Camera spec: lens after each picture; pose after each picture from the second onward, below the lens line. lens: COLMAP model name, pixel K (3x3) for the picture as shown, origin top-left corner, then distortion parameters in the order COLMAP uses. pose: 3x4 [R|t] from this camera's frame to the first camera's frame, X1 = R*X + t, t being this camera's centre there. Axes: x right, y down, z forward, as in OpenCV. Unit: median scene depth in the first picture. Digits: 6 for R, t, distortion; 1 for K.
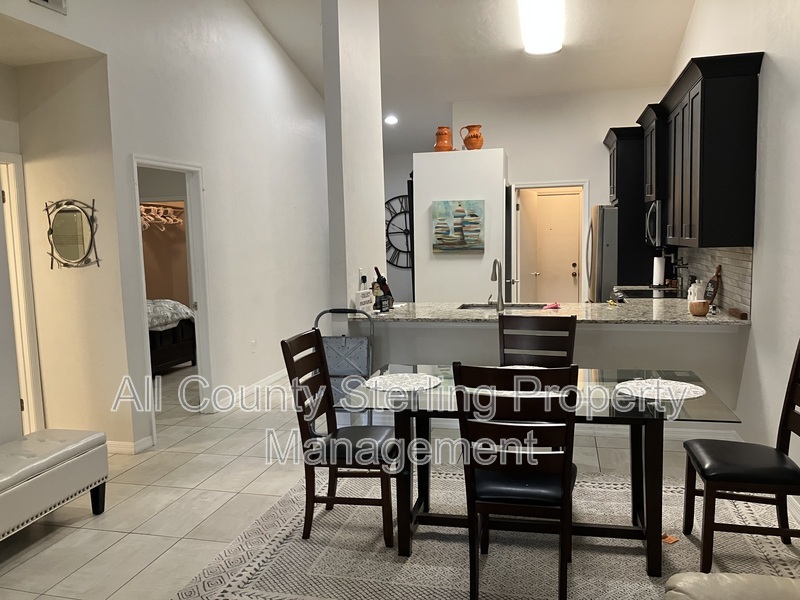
lens RADIAL K [[660.1, 0, 392.7], [0, 660.1, 303.6], [0, 0, 1]] dist [0.046093, -0.054512]
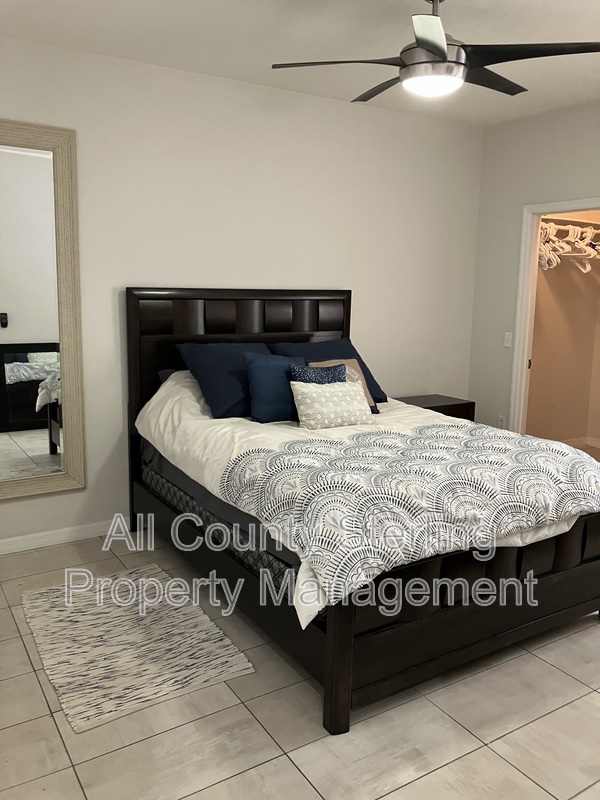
lens RADIAL K [[660.1, 0, 299.7], [0, 660.1, 397.2], [0, 0, 1]] dist [0.046093, -0.054512]
pose [[0.729888, 0.146597, -0.667662, -0.150278], [-0.096475, 0.989048, 0.111697, -0.050174], [0.676725, -0.017114, 0.736037, 0.474040]]
